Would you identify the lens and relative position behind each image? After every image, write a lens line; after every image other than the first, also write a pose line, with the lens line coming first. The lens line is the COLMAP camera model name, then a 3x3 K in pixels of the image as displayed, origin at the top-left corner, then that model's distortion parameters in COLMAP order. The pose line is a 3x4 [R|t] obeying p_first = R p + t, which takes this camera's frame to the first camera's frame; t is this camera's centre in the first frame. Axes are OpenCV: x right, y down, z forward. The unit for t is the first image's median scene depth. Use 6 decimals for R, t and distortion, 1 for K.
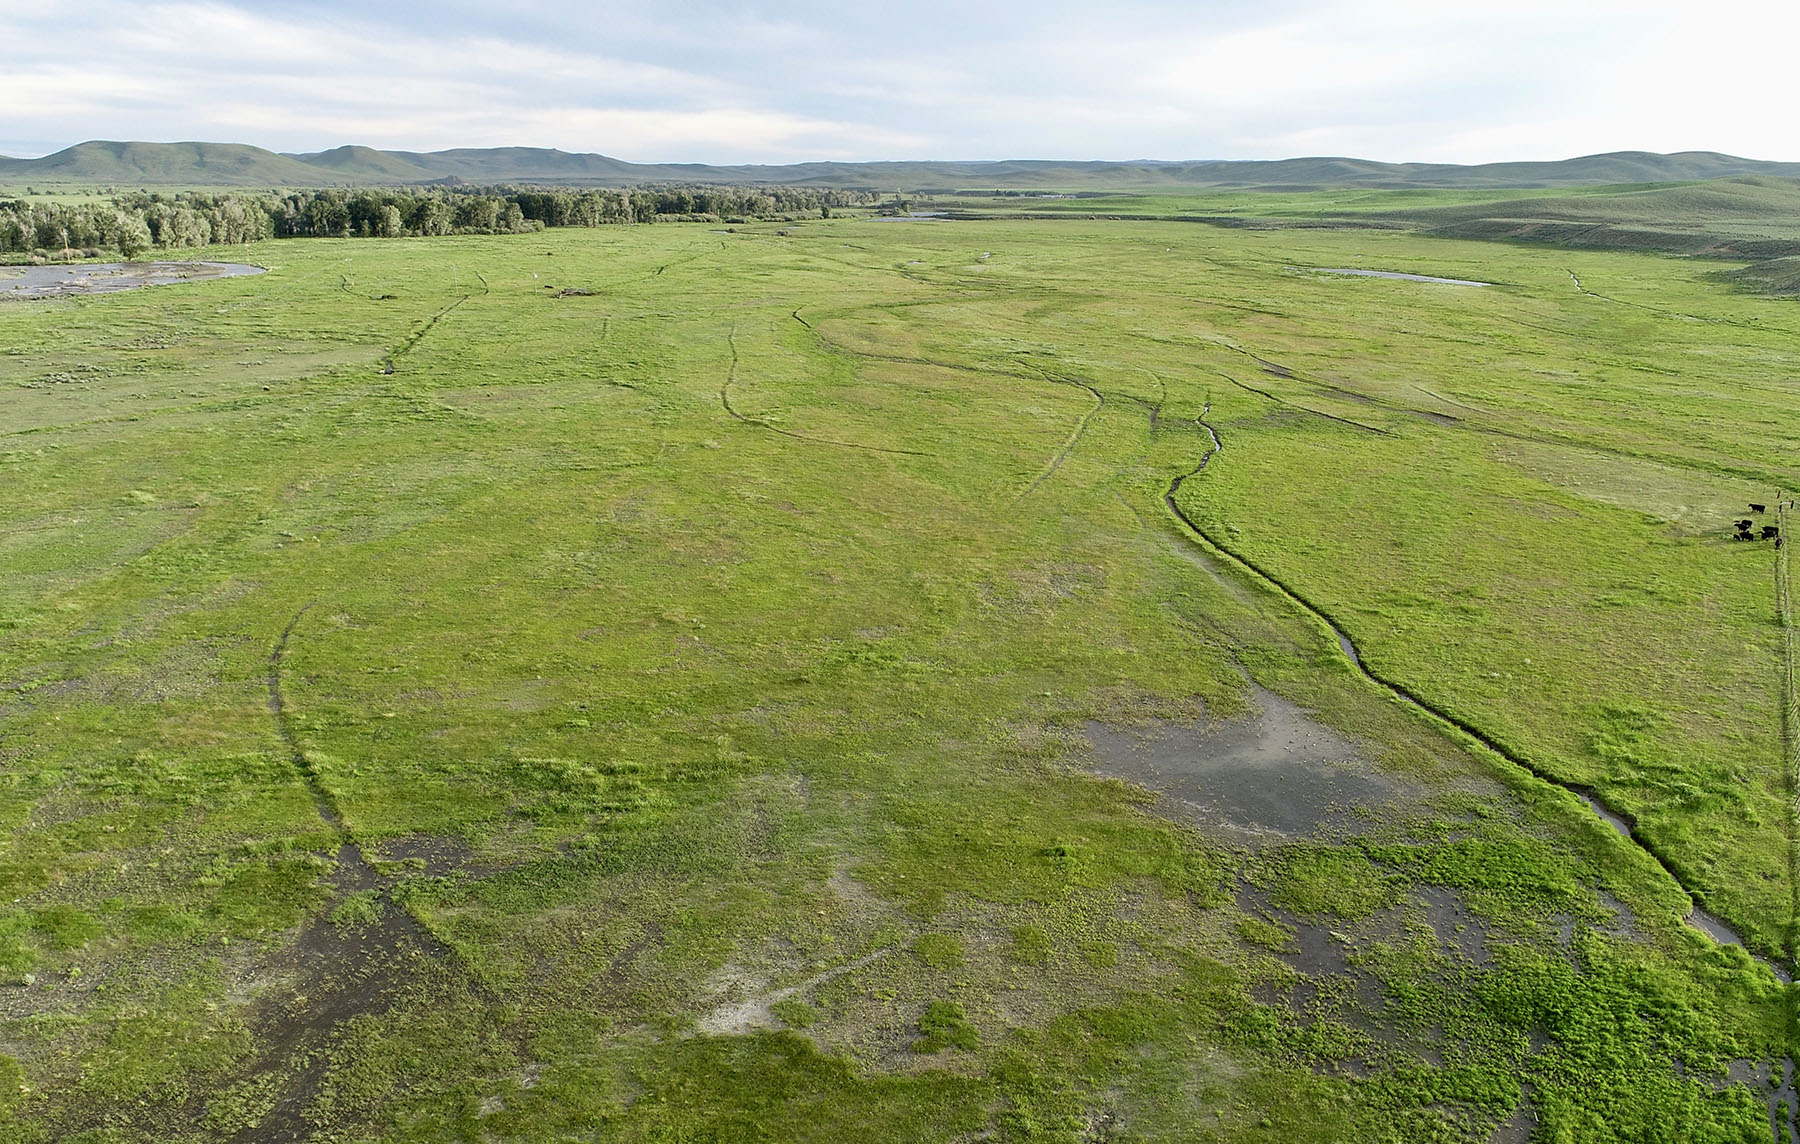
lens RADIAL K [[1225.6, 0, 909.3], [0, 1225.6, 577.6], [0, 0, 1]] dist [-0.009186, 0.002385]
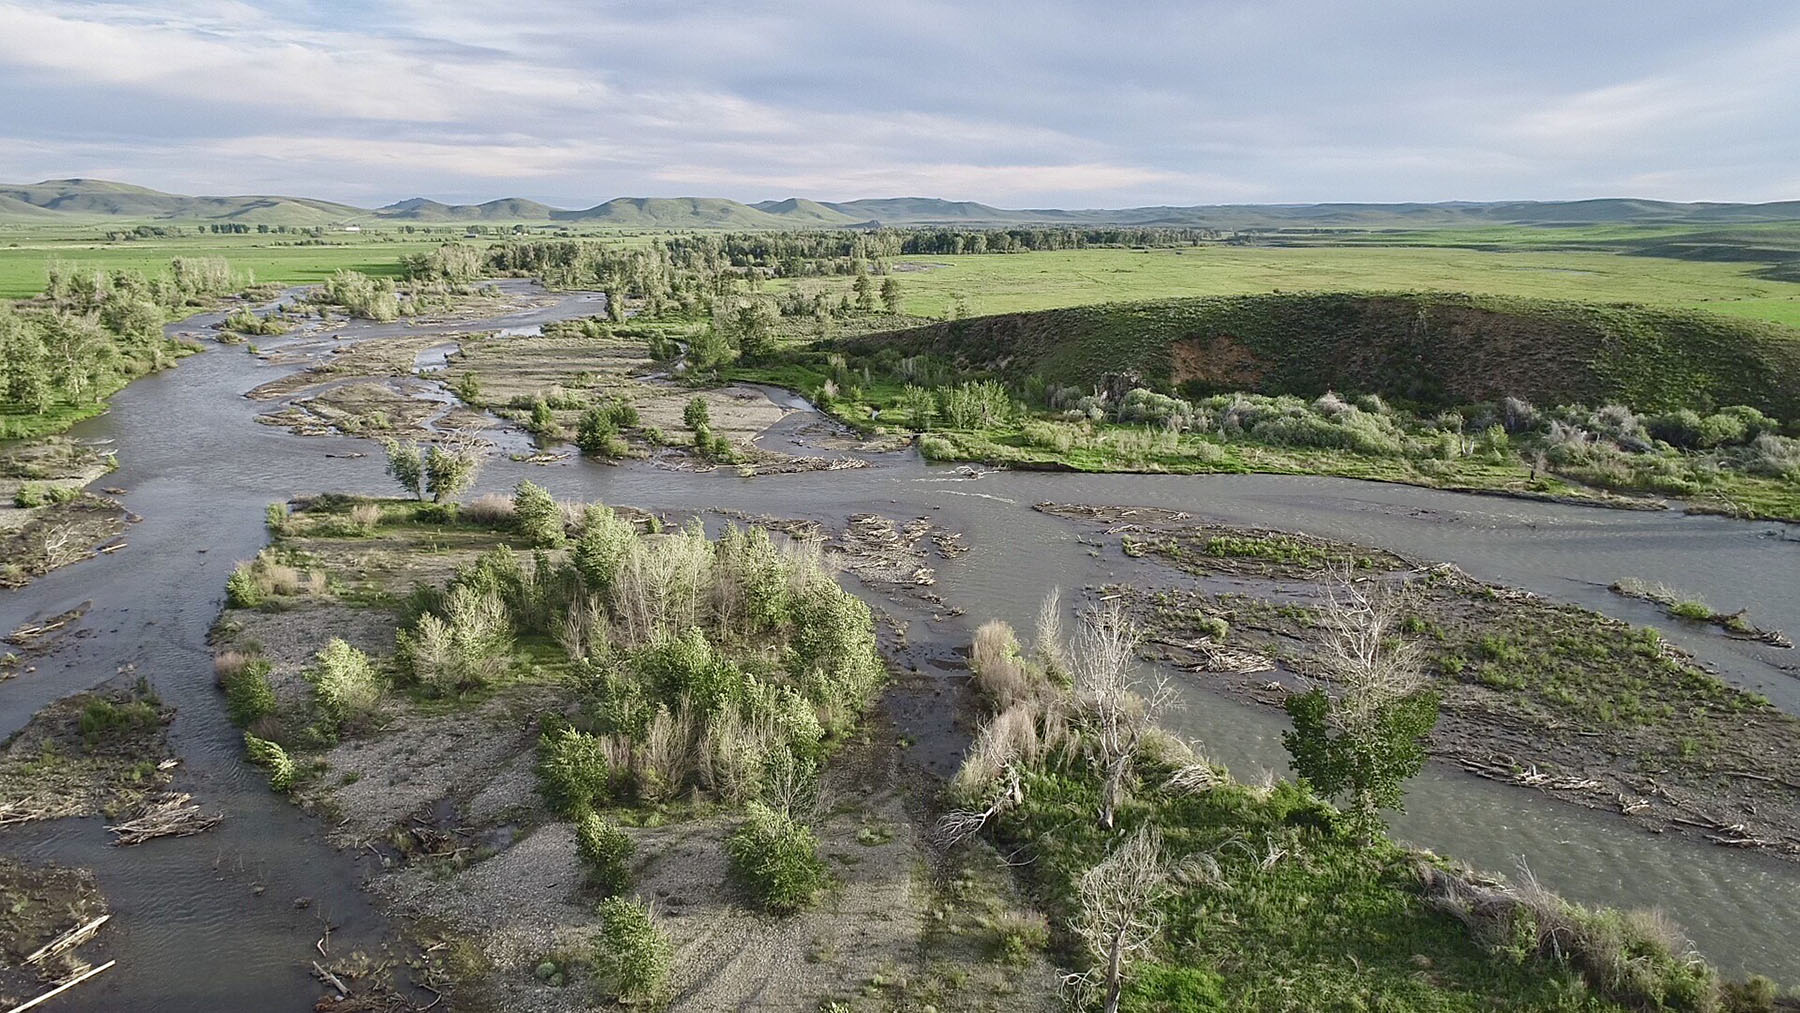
lens RADIAL K [[1282.8, 0, 893.8], [0, 1282.8, 517.3], [0, 0, 1]] dist [-0.017457, 0.009825]
pose [[0.971377, 0.044579, -0.233321, -0.028630], [-0.064819, 0.994700, -0.079810, 0.106702], [0.228526, 0.092650, 0.969119, -0.328770]]
